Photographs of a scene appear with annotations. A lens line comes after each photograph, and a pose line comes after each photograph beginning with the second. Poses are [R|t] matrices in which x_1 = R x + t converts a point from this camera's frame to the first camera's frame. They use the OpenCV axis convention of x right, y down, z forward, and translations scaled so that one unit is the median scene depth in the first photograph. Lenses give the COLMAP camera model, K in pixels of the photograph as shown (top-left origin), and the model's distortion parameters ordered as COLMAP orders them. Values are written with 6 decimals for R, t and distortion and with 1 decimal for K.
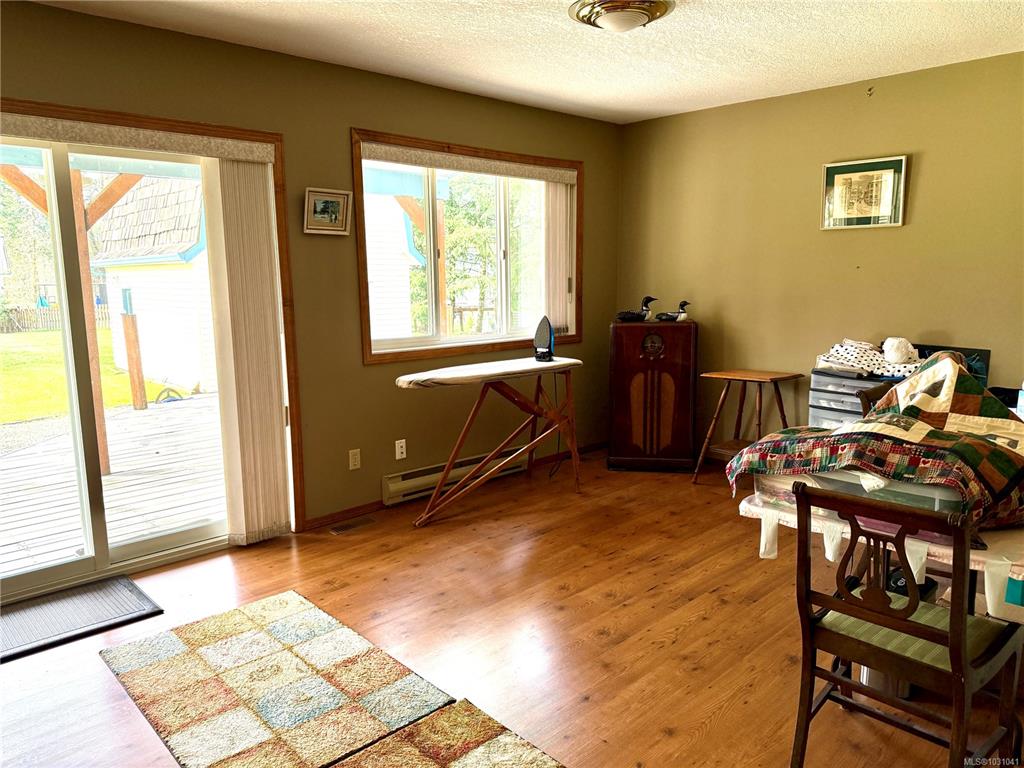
lens RADIAL K [[718.1, 0, 513.1], [0, 718.1, 381.0], [0, 0, 1]] dist [0.052307, -0.055386]
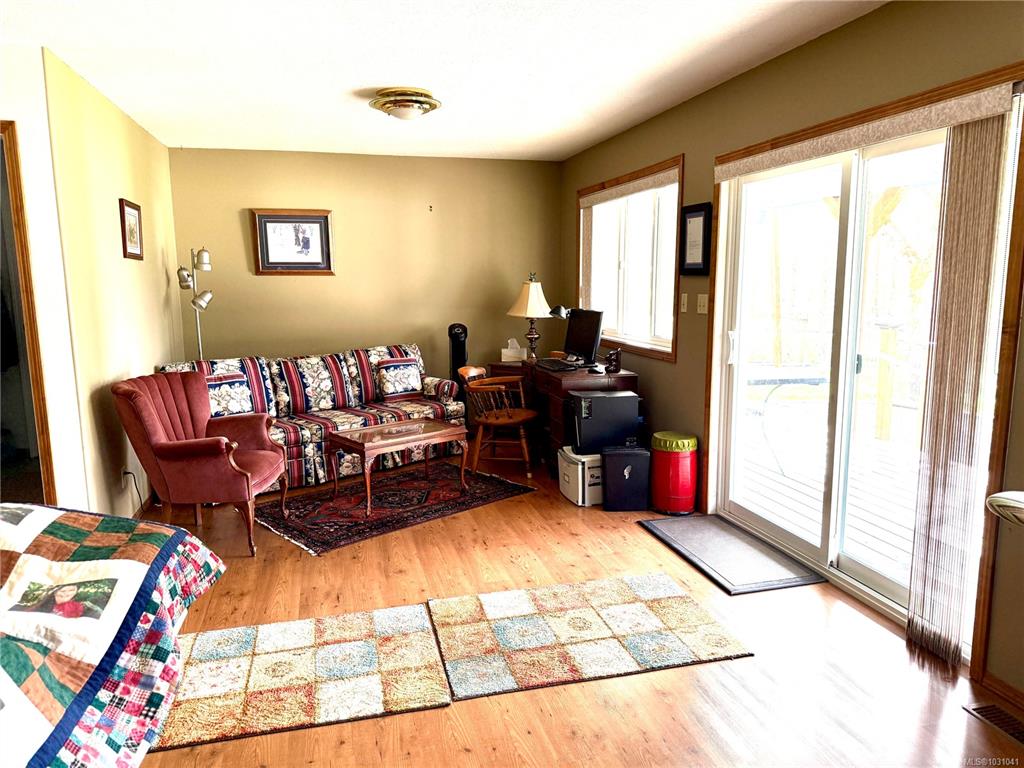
lens RADIAL K [[718.1, 0, 513.5], [0, 718.1, 386.2], [0, 0, 1]] dist [0.052307, -0.055386]
pose [[-0.482355, 0.139941, -0.864725, 0.525138], [-0.125596, 0.965909, 0.226375, -0.172735], [0.866925, 0.217799, -0.448335, 1.065678]]
